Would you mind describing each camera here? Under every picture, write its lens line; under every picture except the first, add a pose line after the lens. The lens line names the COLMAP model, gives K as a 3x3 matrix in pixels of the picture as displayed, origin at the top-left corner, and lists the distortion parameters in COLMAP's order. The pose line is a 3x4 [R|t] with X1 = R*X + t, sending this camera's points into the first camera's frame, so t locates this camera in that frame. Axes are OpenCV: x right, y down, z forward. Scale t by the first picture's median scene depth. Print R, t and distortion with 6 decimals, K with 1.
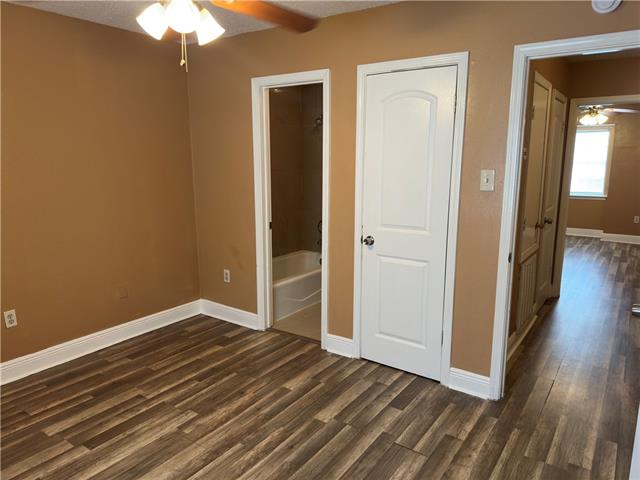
lens RADIAL K [[456.9, 0, 321.7], [0, 456.9, 231.9], [0, 0, 1]] dist [0.089310, -0.125151]
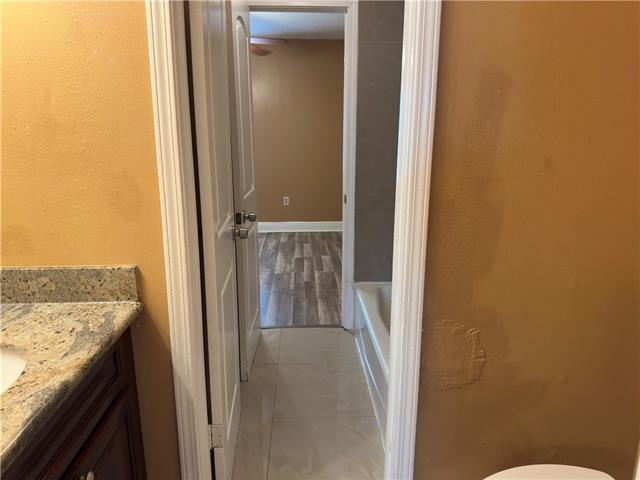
lens RADIAL K [[456.9, 0, 321.7], [0, 456.9, 231.9], [0, 0, 1]] dist [0.089310, -0.125151]
pose [[-0.789747, 0.127425, -0.600052, 0.521737], [-0.109806, 0.933023, 0.342652, -0.298120], [0.603525, 0.336498, -0.722860, 2.098962]]
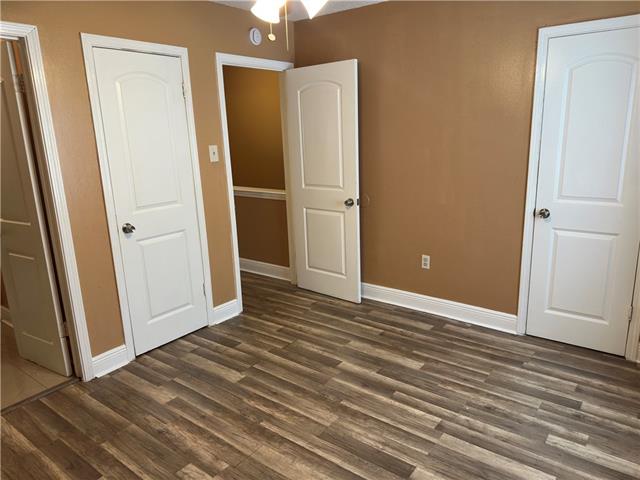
lens RADIAL K [[449.2, 0, 320.0], [0, 449.2, 240.0], [0, 0, 1]] dist [0.002916, -0.000911]
pose [[0.042288, -0.236233, 0.970776, -0.869187], [0.203313, 0.953349, 0.223136, -0.095662], [-0.978200, 0.187935, 0.088345, 0.606330]]
